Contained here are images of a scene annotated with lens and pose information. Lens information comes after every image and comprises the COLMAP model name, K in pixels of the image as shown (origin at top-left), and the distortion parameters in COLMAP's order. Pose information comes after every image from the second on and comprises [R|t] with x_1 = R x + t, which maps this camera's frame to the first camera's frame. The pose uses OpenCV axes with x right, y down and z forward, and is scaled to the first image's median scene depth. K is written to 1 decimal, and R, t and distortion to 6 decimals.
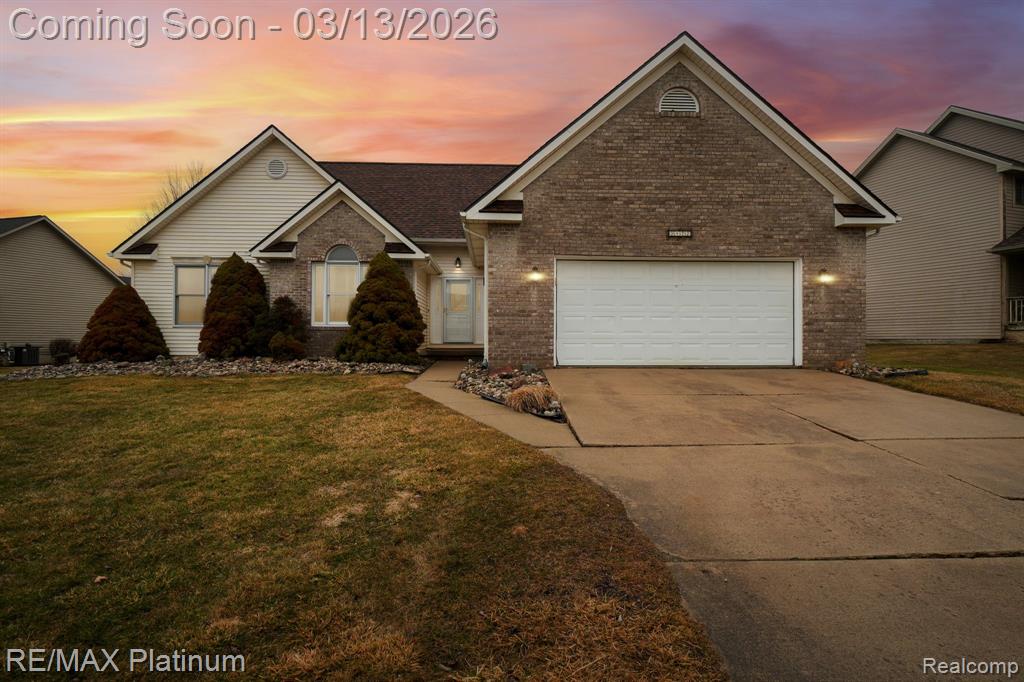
lens RADIAL K [[527.9, 0, 510.7], [0, 527.9, 336.8], [0, 0, 1]] dist [0.007062, 0.000072]
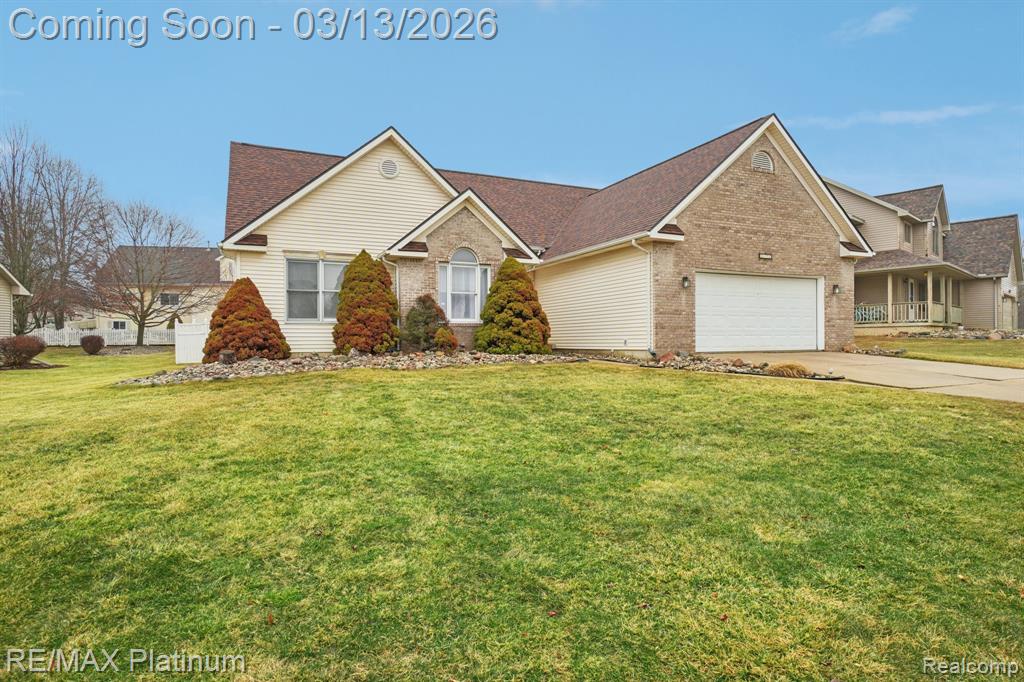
lens RADIAL K [[527.9, 0, 517.7], [0, 527.9, 343.2], [0, 0, 1]] dist [0.007062, 0.000072]
pose [[0.929667, -0.011779, 0.368212, -0.690286], [0.007582, 0.999889, 0.012844, 0.009705], [-0.368322, -0.009149, 0.929653, -0.052825]]
